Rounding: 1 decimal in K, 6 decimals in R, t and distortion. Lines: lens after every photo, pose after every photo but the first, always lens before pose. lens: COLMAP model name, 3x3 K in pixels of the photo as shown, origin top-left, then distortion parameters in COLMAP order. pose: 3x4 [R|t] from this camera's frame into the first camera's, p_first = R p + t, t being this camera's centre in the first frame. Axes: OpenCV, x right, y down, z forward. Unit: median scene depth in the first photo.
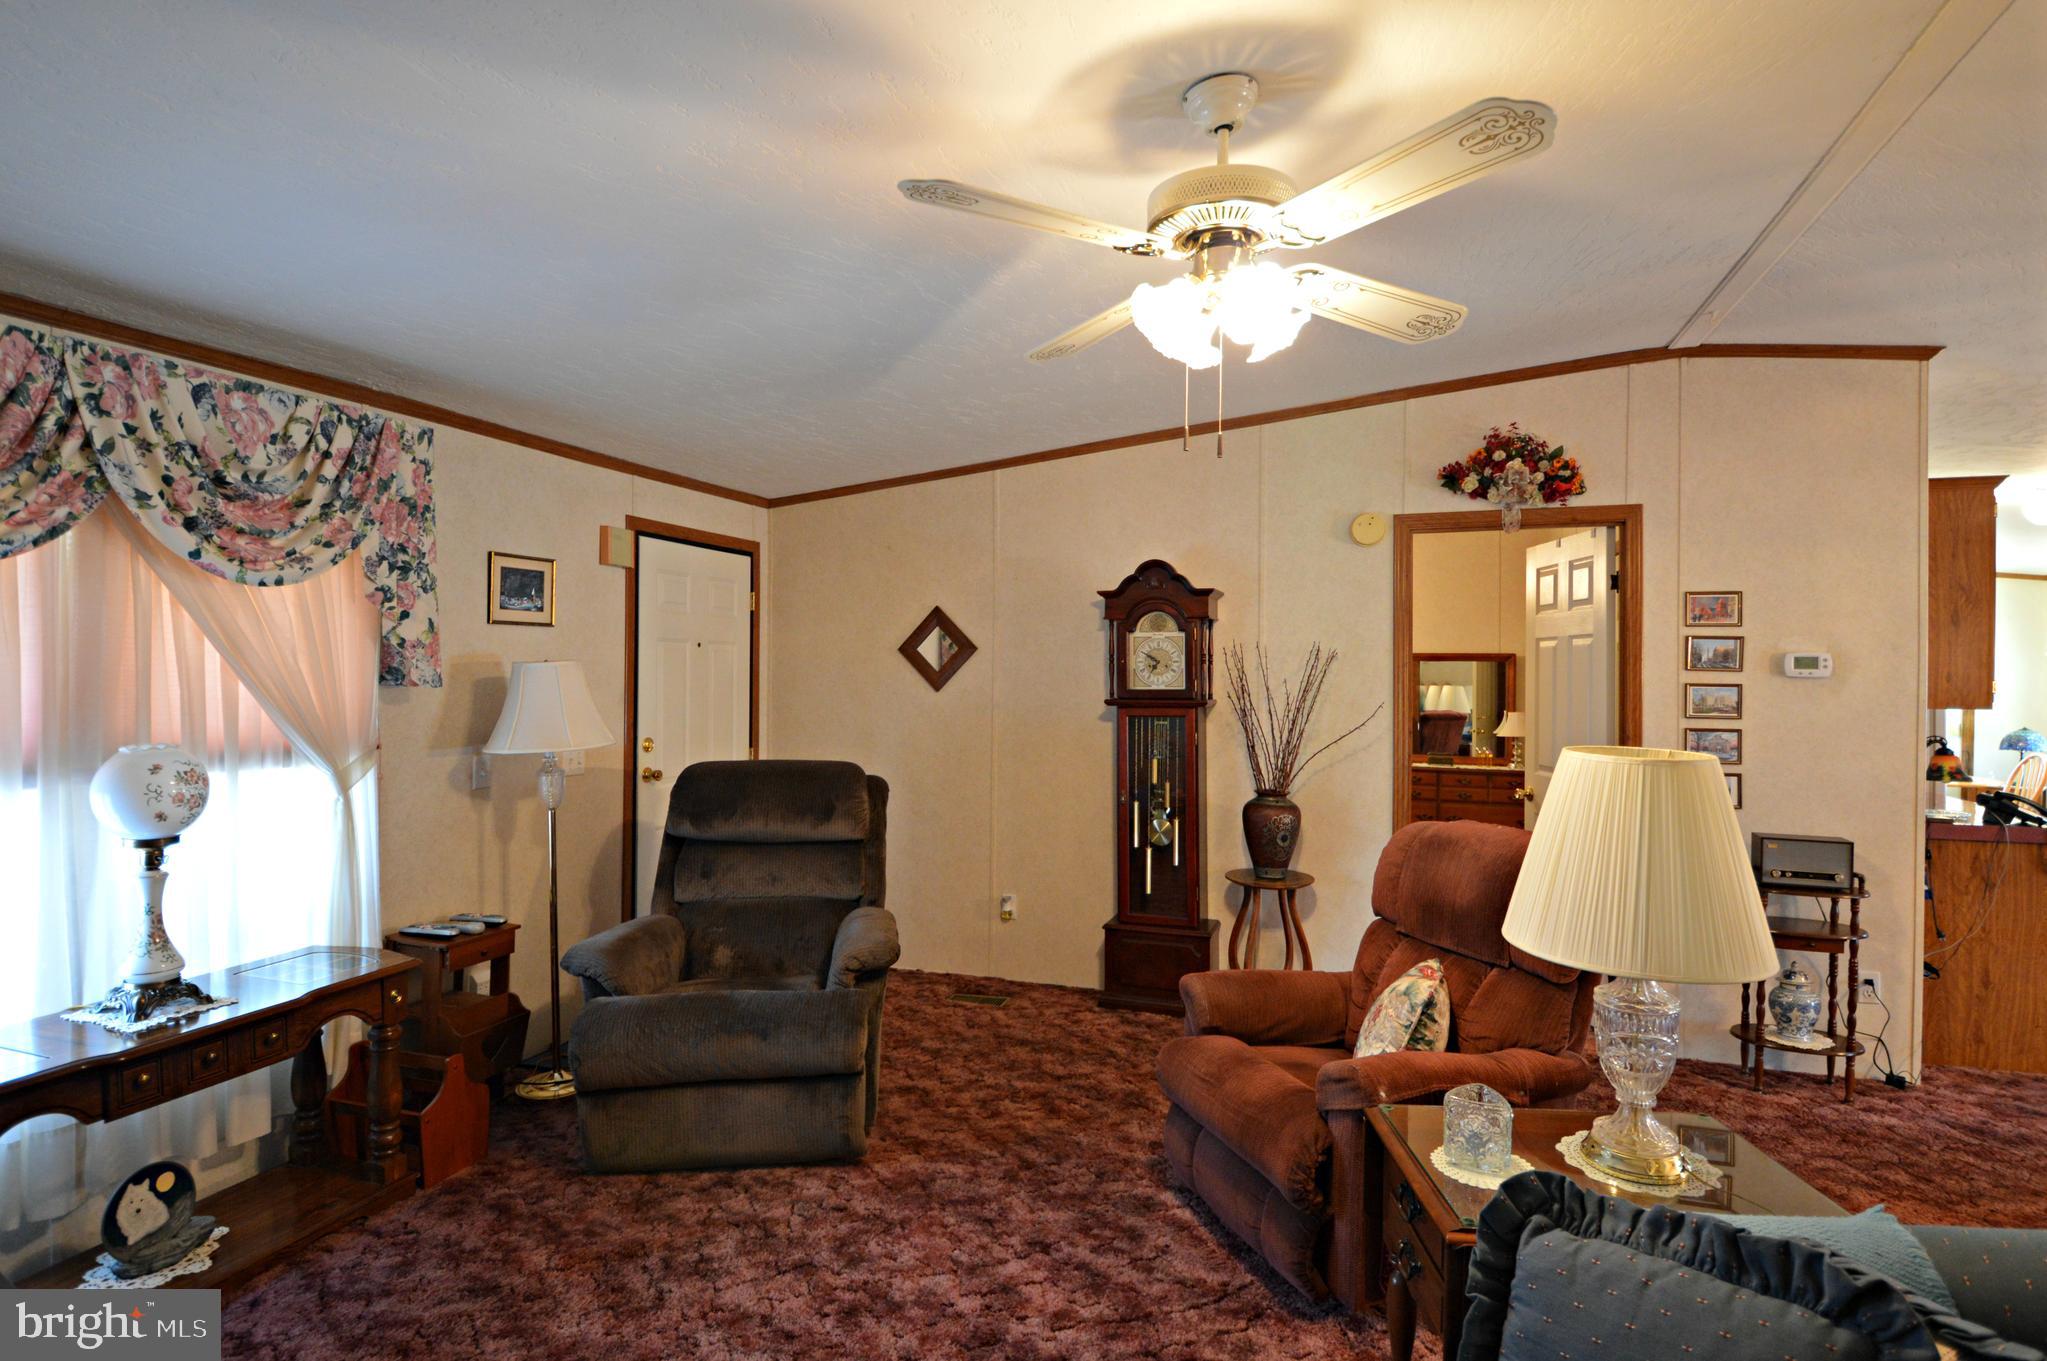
lens RADIAL K [[1064.7, 0, 1017.6], [0, 1064.7, 669.4], [0, 0, 1]] dist [0.001797, -0.018962]
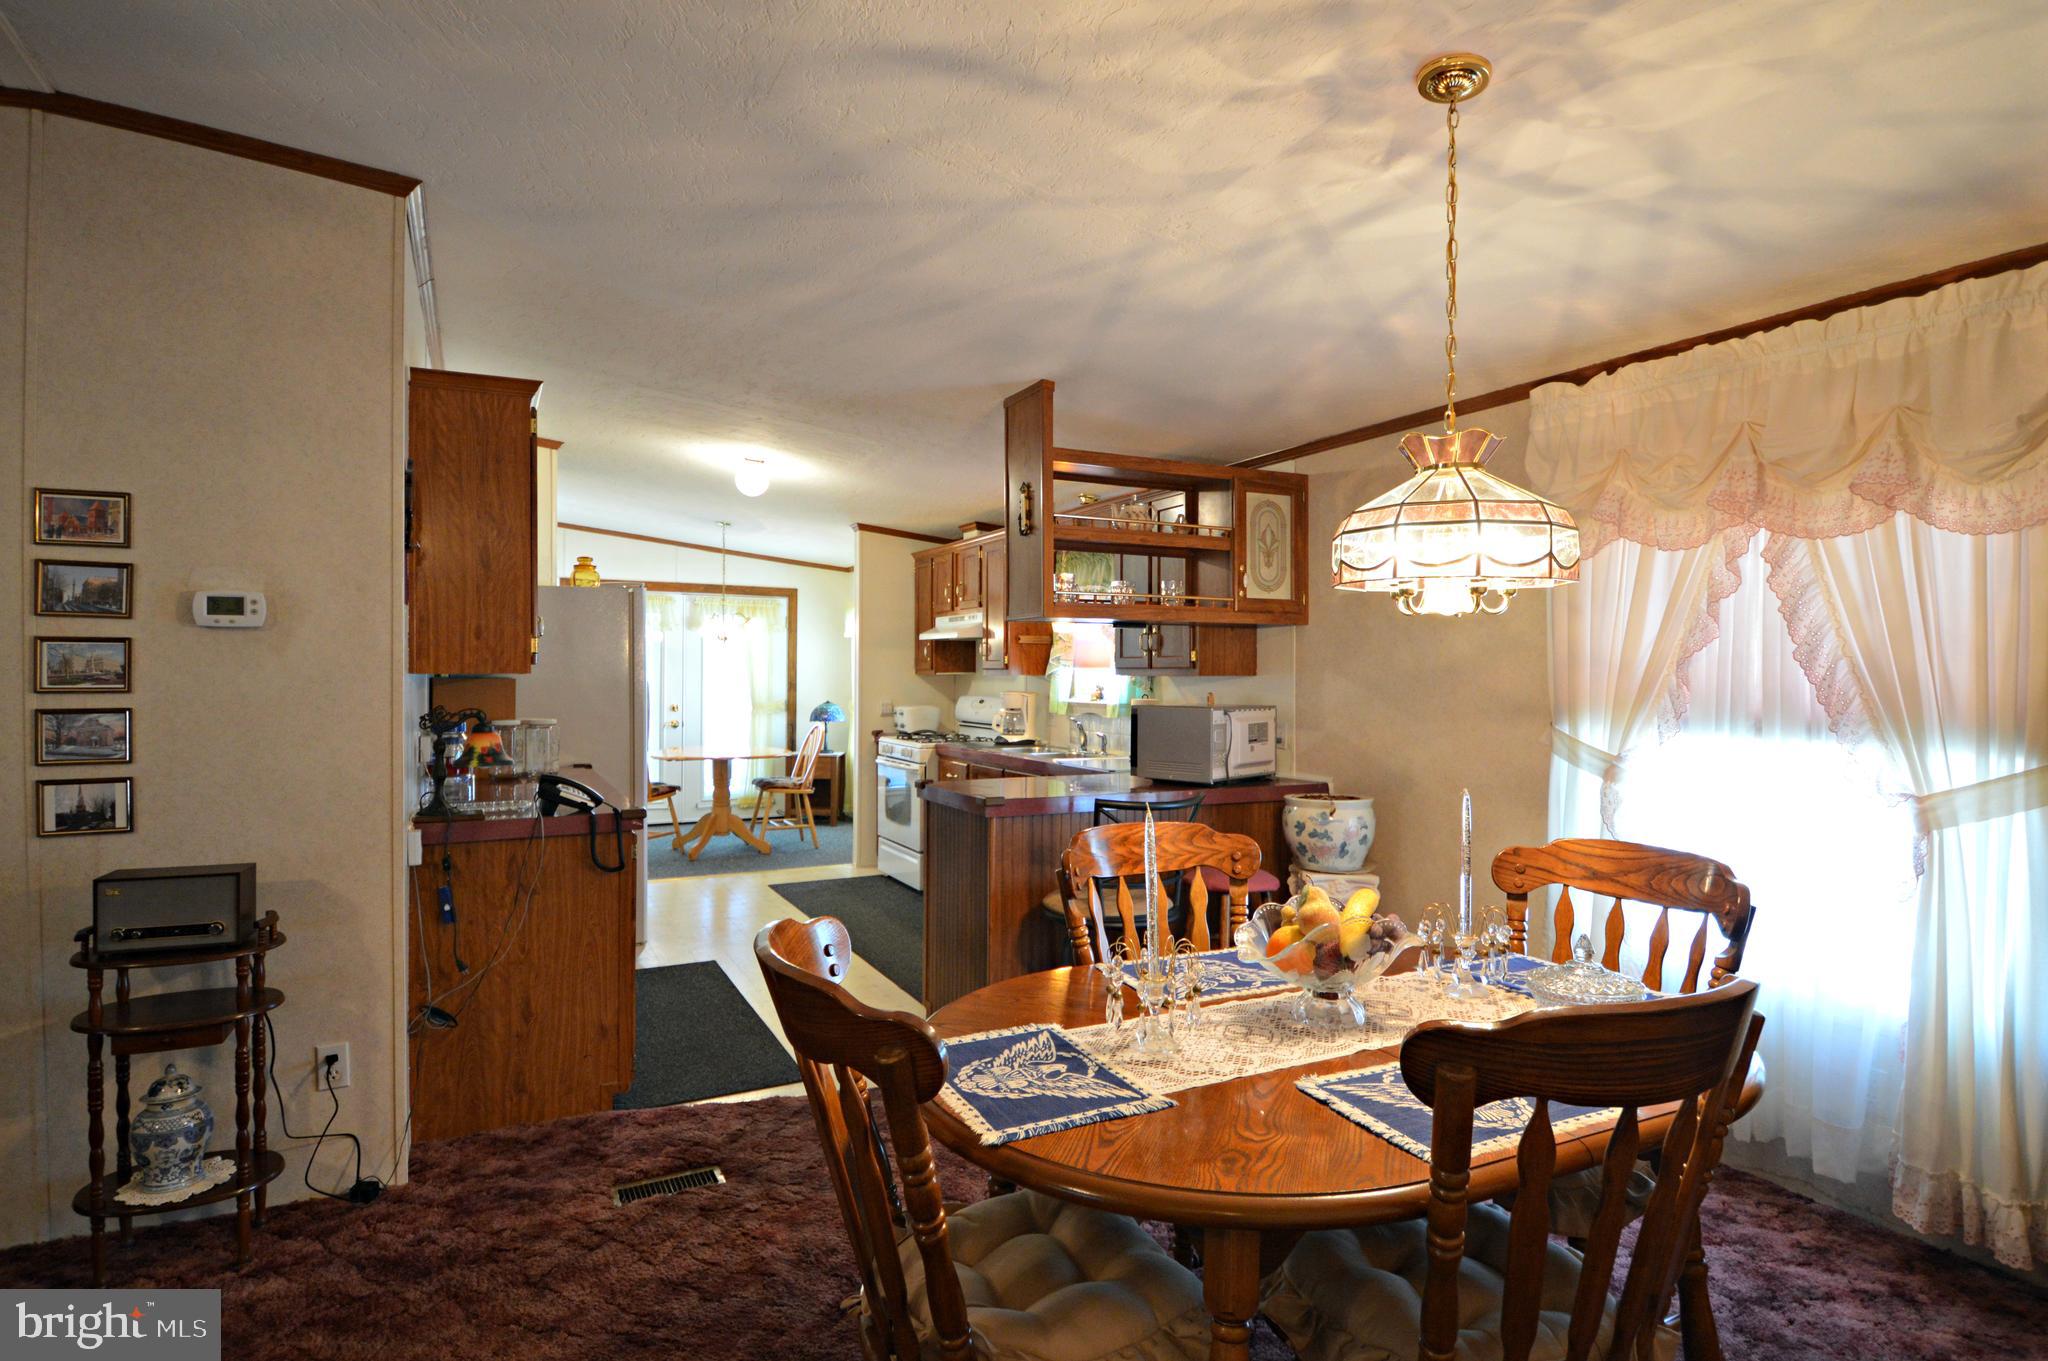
lens RADIAL K [[1065.2, 0, 1018.1], [0, 1065.2, 669.4], [0, 0, 1]] dist [0.001797, -0.018962]
pose [[0.679879, -0.009197, 0.733266, 0.583971], [0.004737, 0.999956, 0.008150, 0.030557], [-0.733309, -0.002067, 0.679893, 0.174539]]
